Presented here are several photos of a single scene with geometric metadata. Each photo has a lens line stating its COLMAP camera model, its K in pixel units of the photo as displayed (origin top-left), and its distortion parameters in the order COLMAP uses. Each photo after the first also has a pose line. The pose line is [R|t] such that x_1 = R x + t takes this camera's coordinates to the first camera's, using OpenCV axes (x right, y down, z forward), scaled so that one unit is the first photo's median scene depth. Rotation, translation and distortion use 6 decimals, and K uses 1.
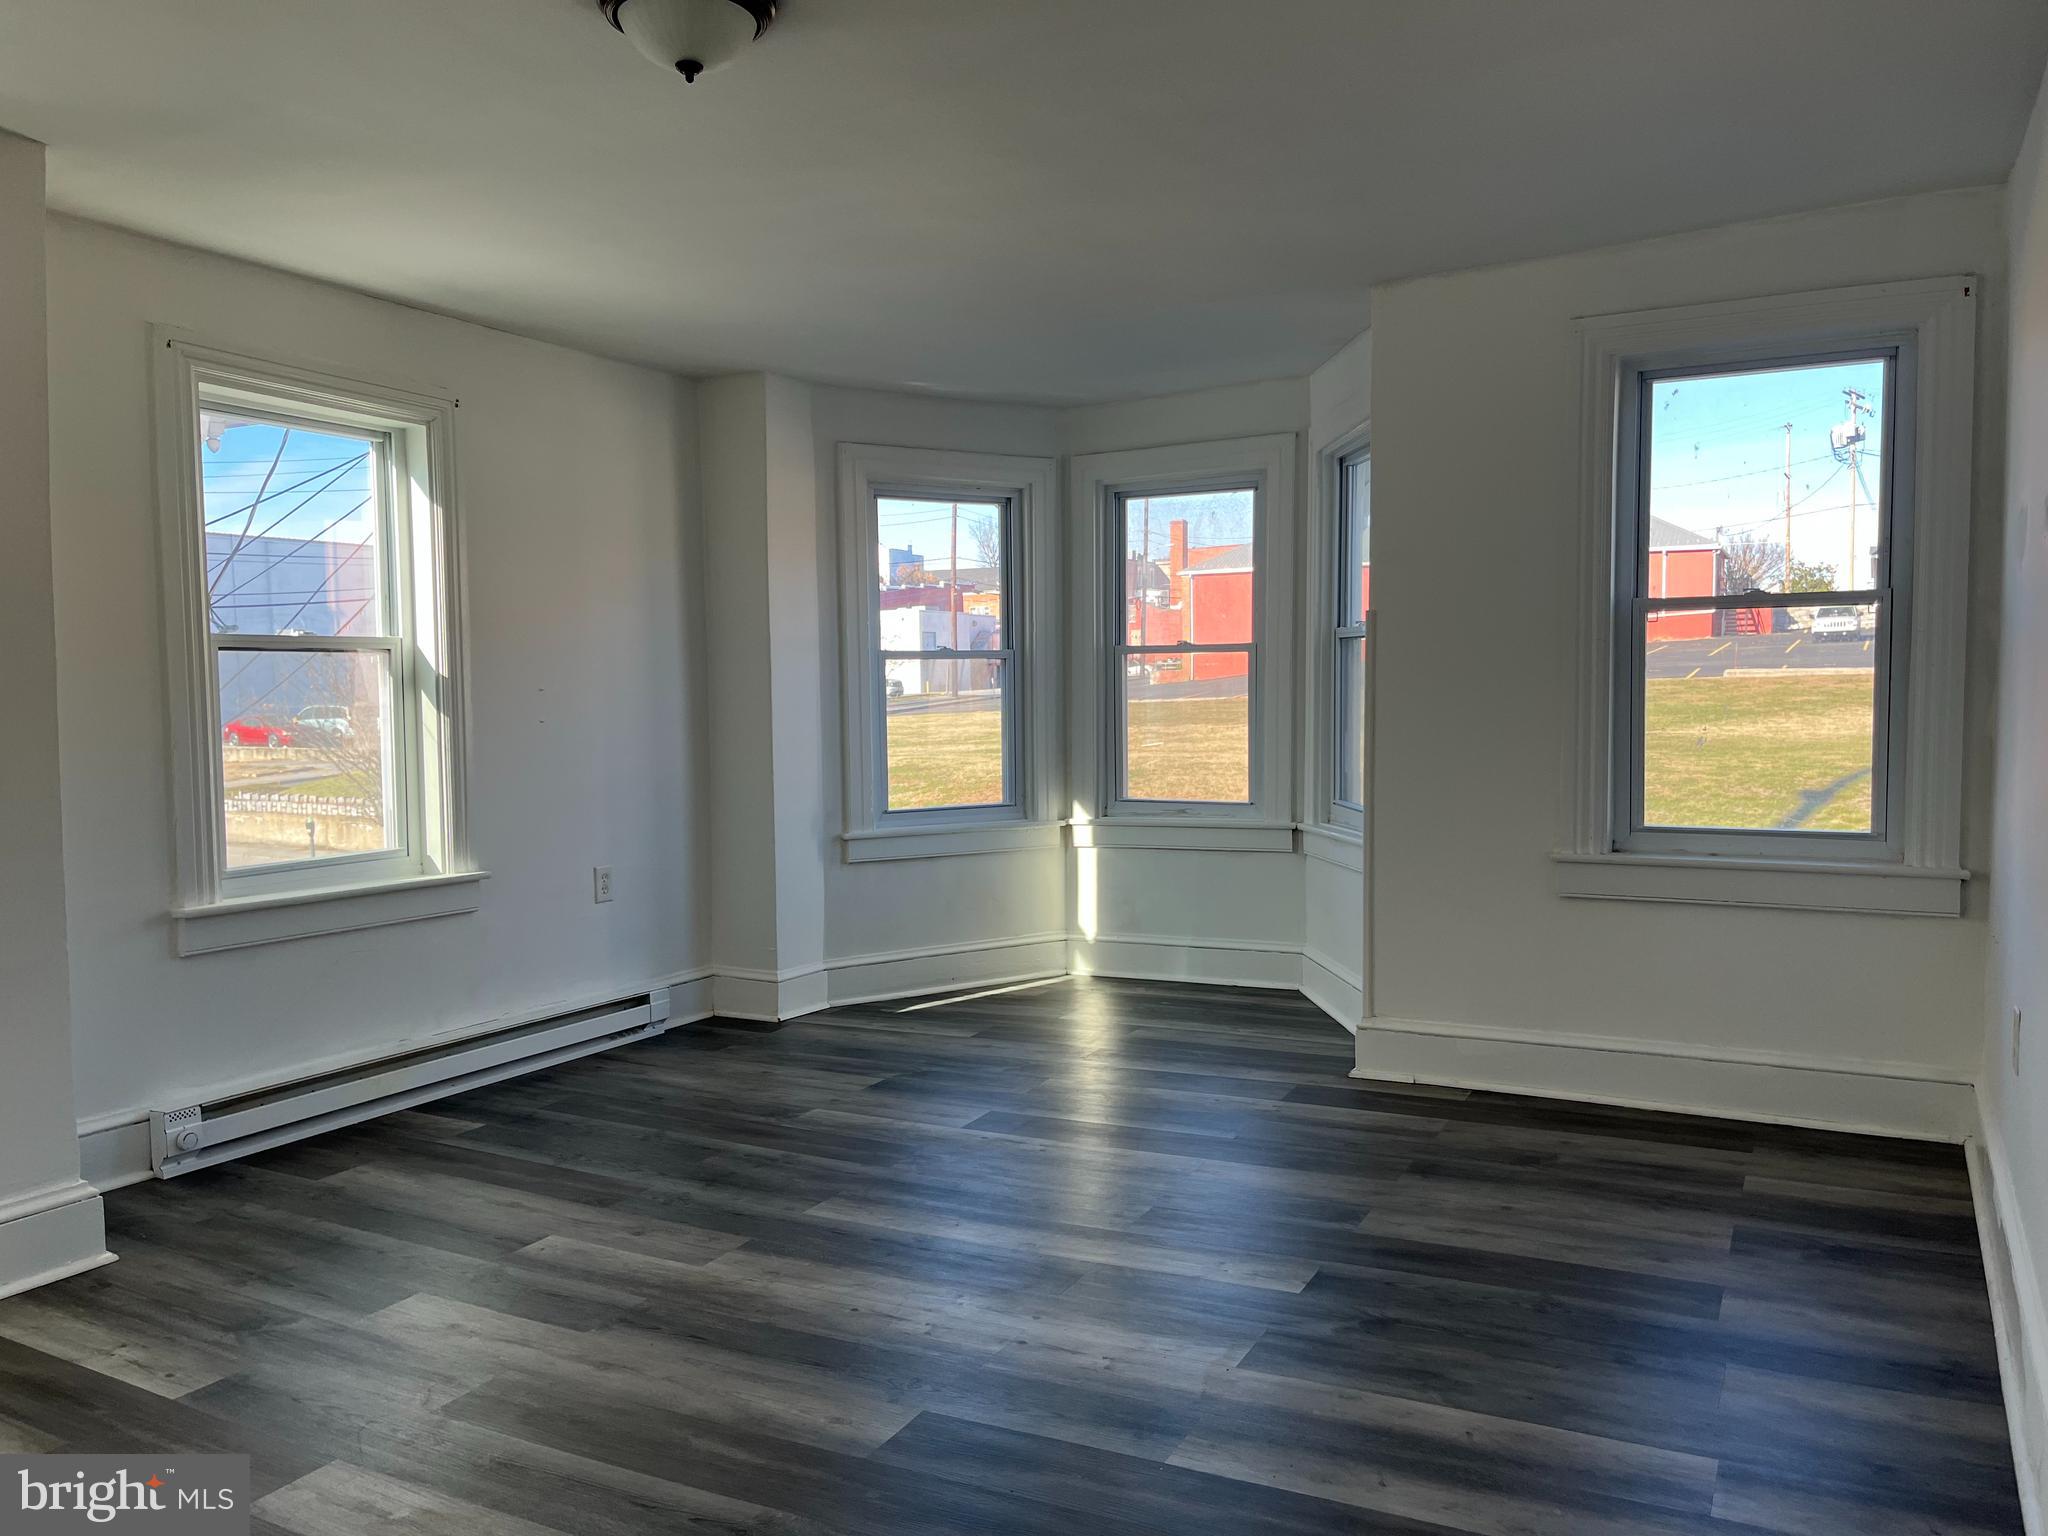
lens RADIAL K [[1592.3, 0, 1032.2], [0, 1592.3, 774.0], [0, 0, 1]] dist [0.060456, -0.011467]
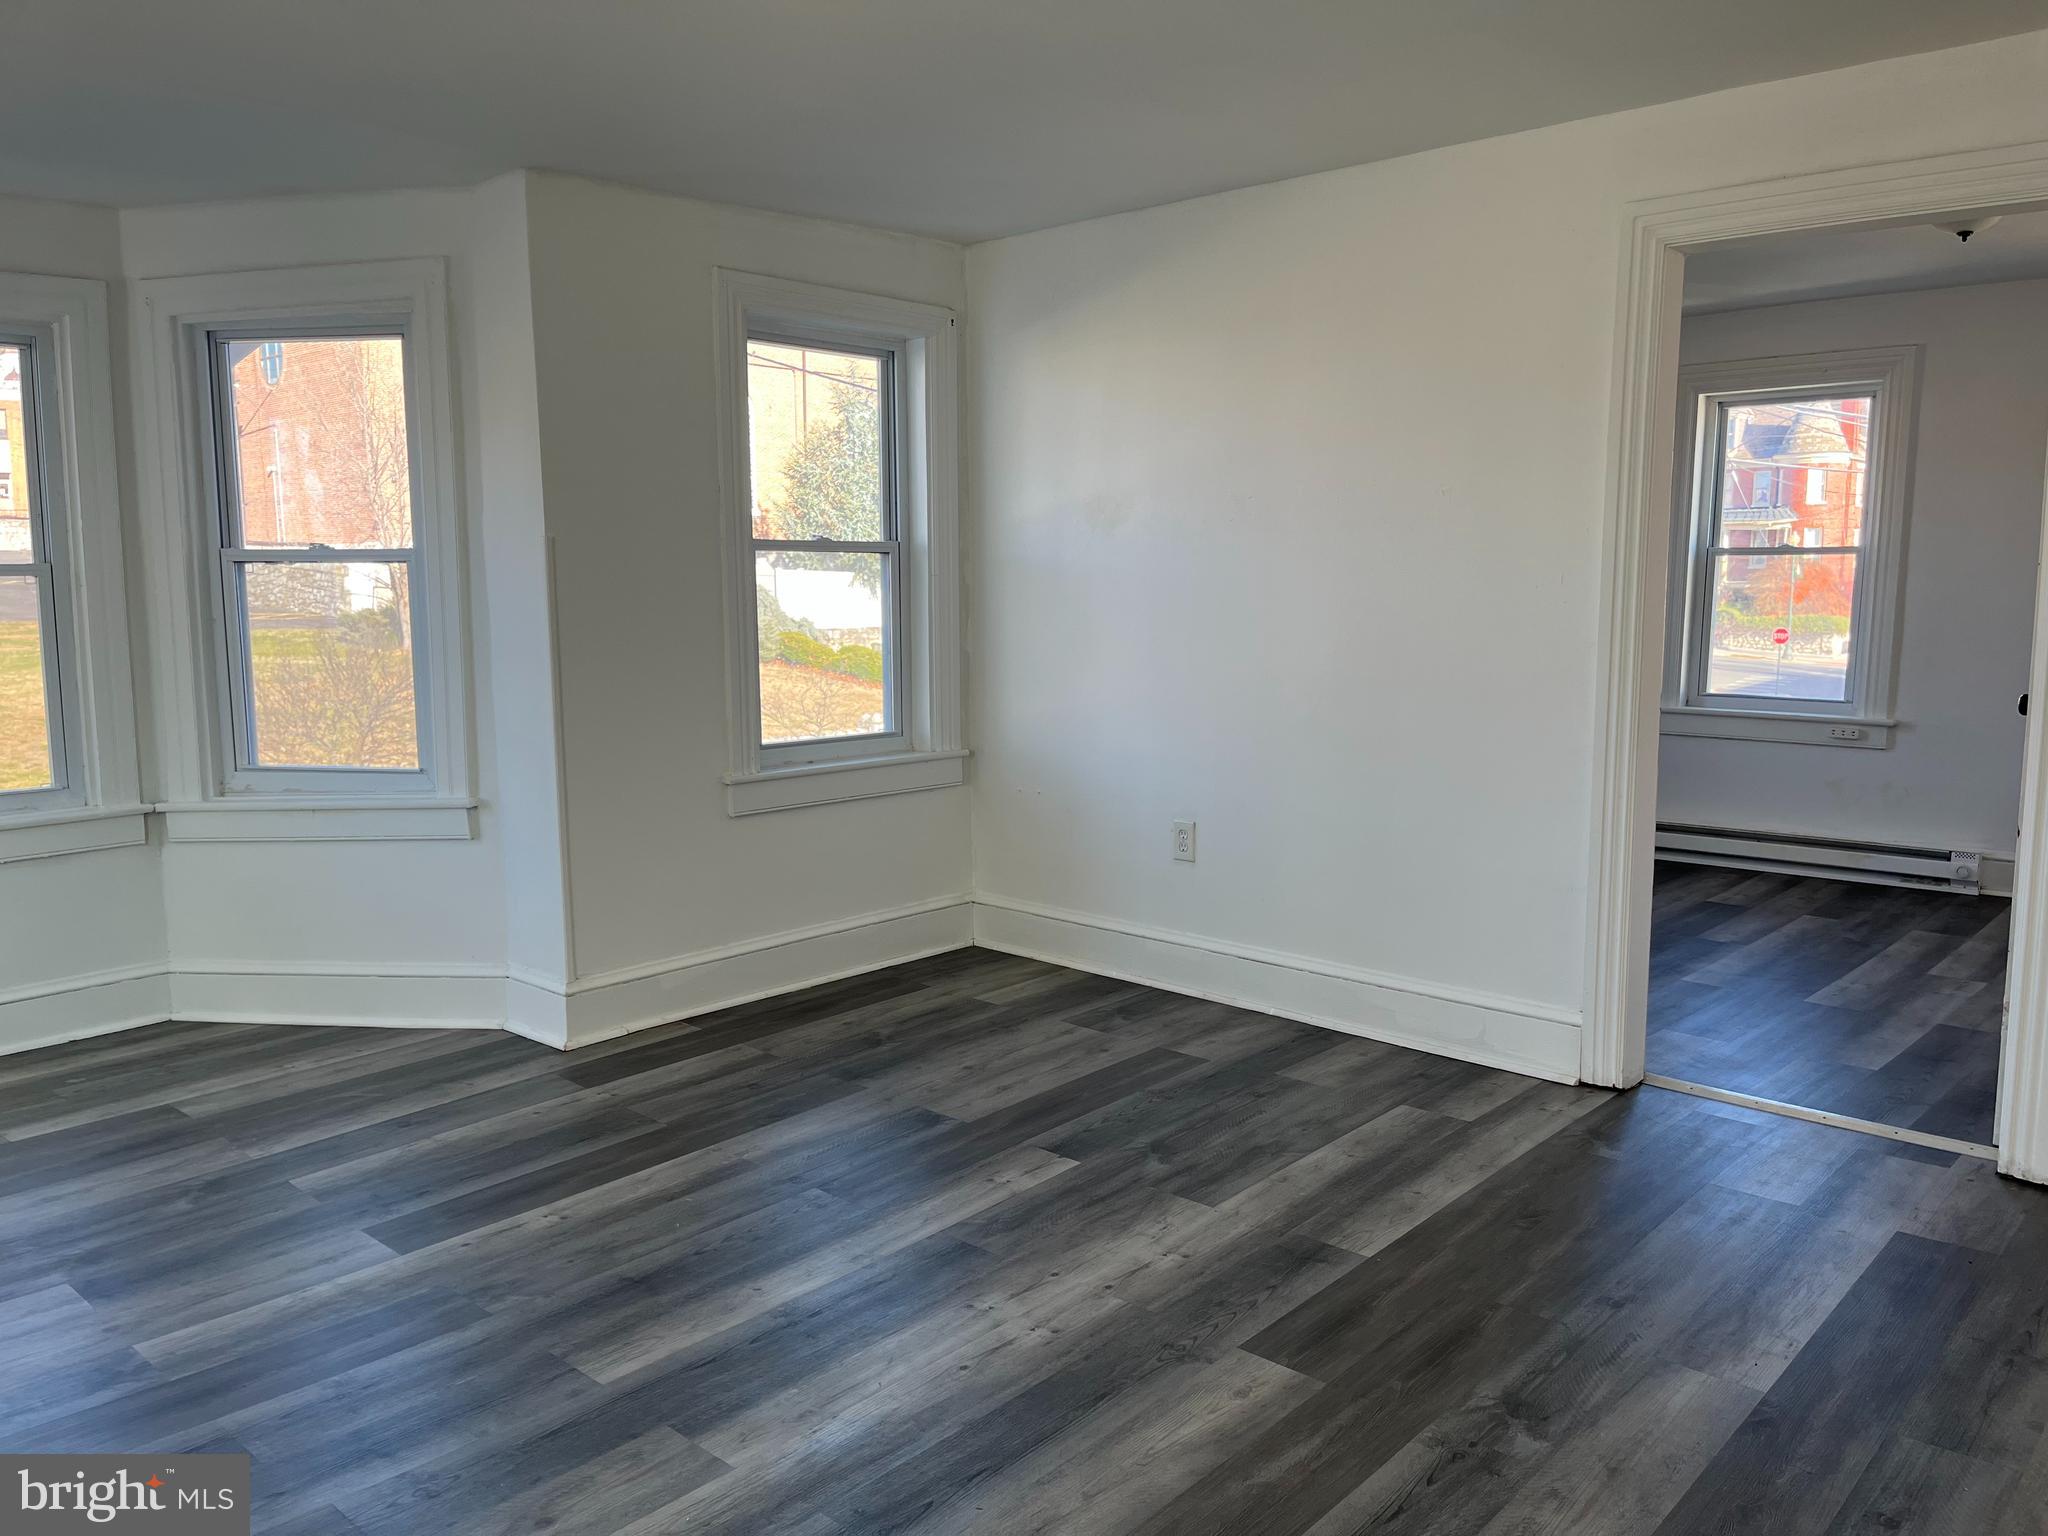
lens RADIAL K [[1592.3, 0, 1030.4], [0, 1592.3, 763.7], [0, 0, 1]] dist [0.060456, -0.011467]
pose [[0.229448, -0.097711, 0.968404, -0.757587], [0.064461, 0.994289, 0.085049, -0.042517], [-0.971184, 0.042910, 0.234436, 0.645462]]
